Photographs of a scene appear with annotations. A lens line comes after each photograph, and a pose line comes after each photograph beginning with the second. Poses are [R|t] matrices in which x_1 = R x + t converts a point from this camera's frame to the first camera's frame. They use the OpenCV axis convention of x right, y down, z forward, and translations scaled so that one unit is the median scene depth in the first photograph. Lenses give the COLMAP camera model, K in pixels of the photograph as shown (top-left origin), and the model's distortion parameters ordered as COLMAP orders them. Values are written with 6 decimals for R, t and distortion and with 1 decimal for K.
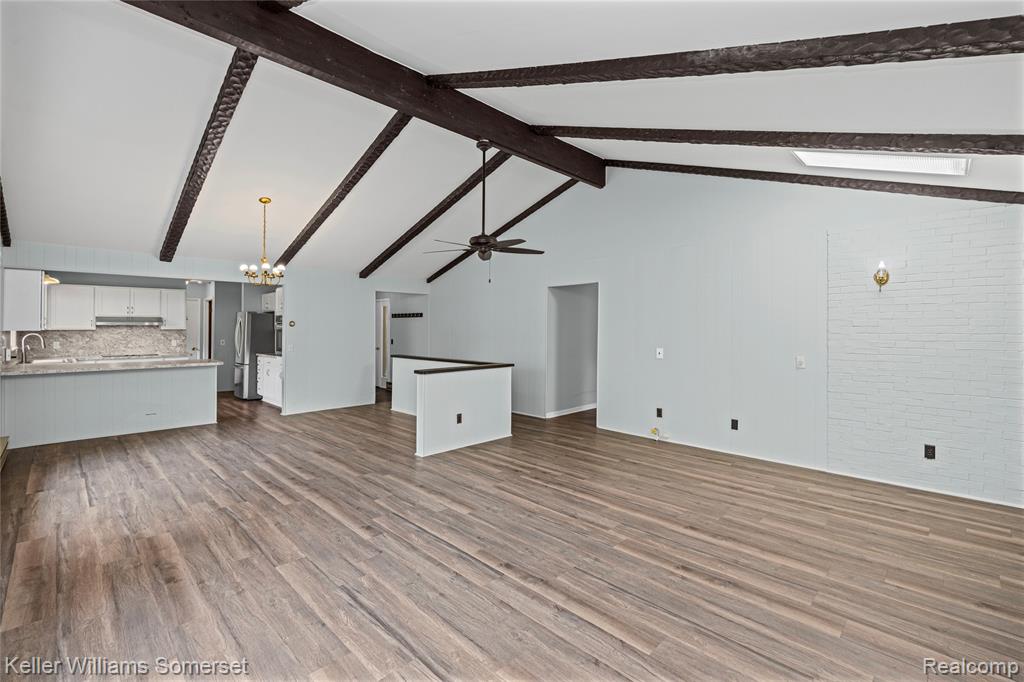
lens RADIAL K [[456.4, 0, 509.4], [0, 456.4, 324.3], [0, 0, 1]] dist [0.000103, -0.000359]
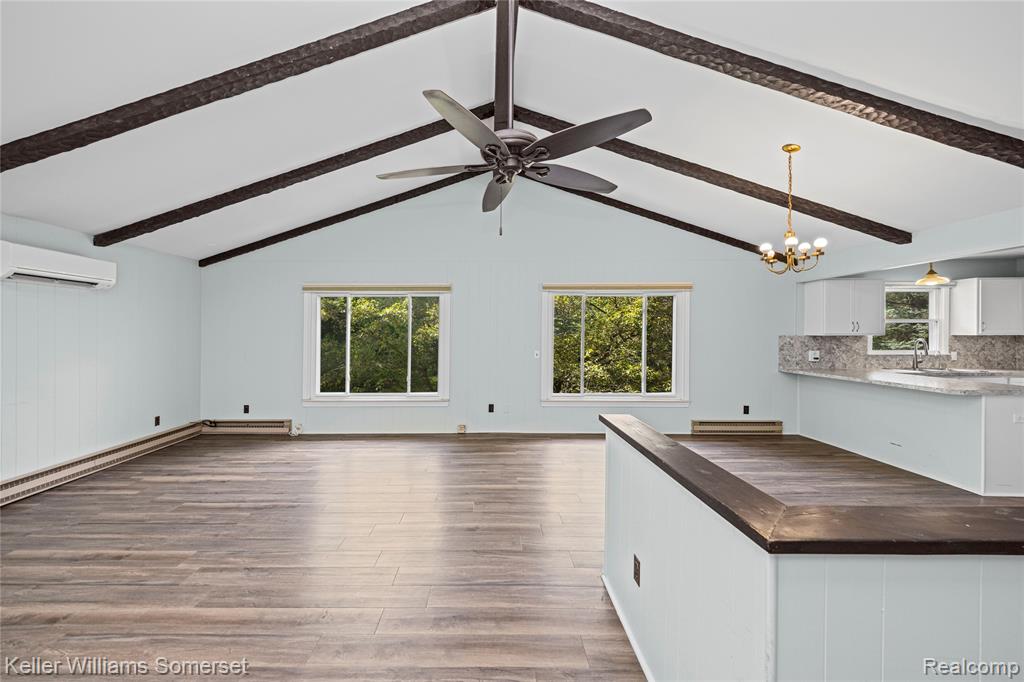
lens RADIAL K [[402.8, 0, 484.6], [0, 402.8, 335.1], [0, 0, 1]] dist [-0.004632, -0.000244]
pose [[-0.714086, 0.004515, -0.700043, 0.309384], [0.005292, 0.999985, 0.001050, 0.011849], [0.700038, -0.002955, -0.714100, 1.642173]]
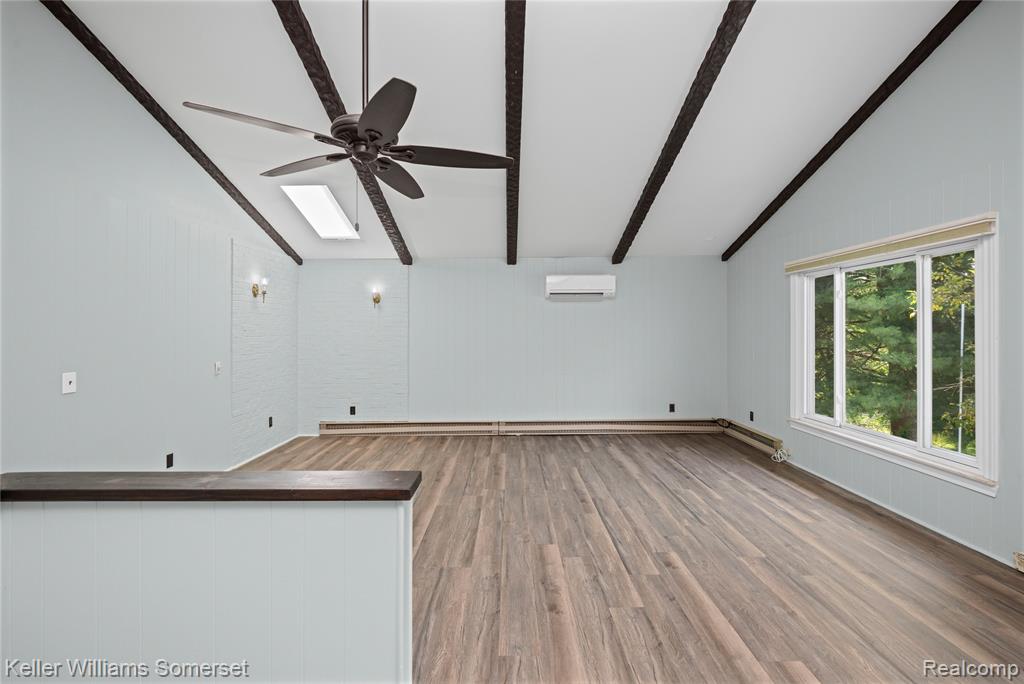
lens RADIAL K [[456.4, 0, 509.4], [0, 456.4, 325.3], [0, 0, 1]] dist [0.000103, -0.000359]
pose [[-0.706288, 0.010354, 0.707849, -0.607152], [0.001193, 0.999909, -0.013436, 0.008077], [-0.707924, -0.008645, -0.706236, 1.558581]]
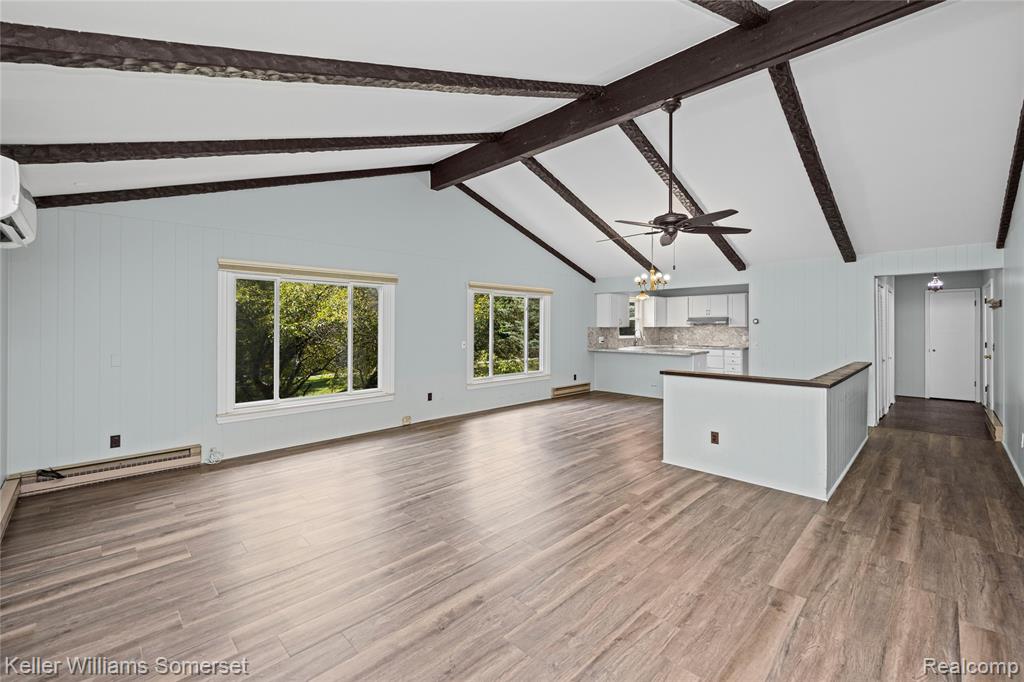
lens RADIAL K [[428.9, 0, 506.7], [0, 428.9, 329.8], [0, 0, 1]] dist [-0.001258, -0.000247]
pose [[-0.011545, 0.010485, -0.999878, 0.929652], [0.005888, 0.999928, 0.010417, 0.007177], [0.999916, -0.005767, -0.011606, 0.914182]]
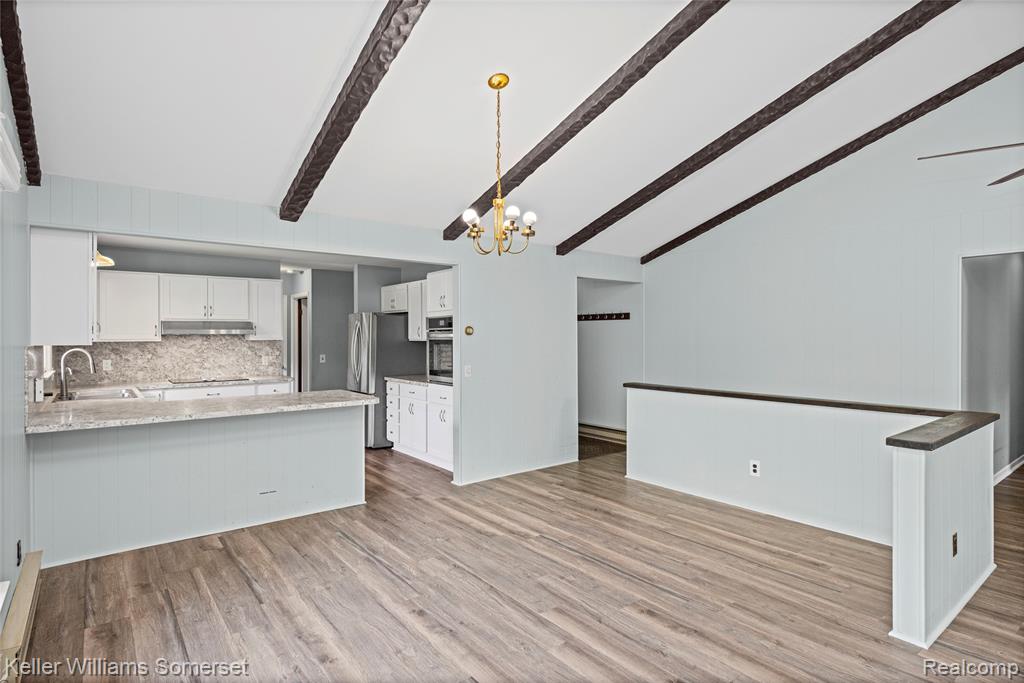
lens RADIAL K [[535.5, 0, 508.5], [0, 535.5, 334.9], [0, 0, 1]] dist [0.004907, -0.000223]
pose [[0.992946, -0.003831, -0.118507, -0.677985], [0.004656, 0.999967, 0.006689, -0.000230], [0.118477, -0.007194, 0.992931, 0.625001]]
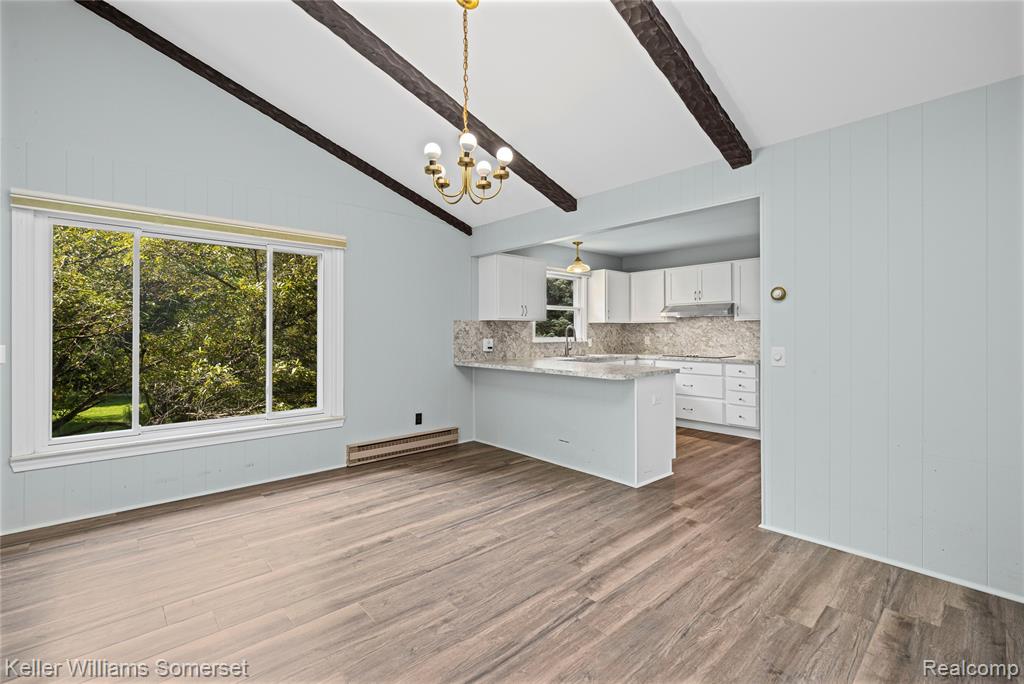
lens RADIAL K [[451.8, 0, 510.0], [0, 451.8, 331.8], [0, 0, 1]] dist [0.000030, -0.000073]
pose [[-0.042352, -0.002480, -0.999100, -0.183779], [0.007801, 0.999966, -0.002813, 0.059315], [0.999072, -0.007913, -0.042331, 1.564053]]
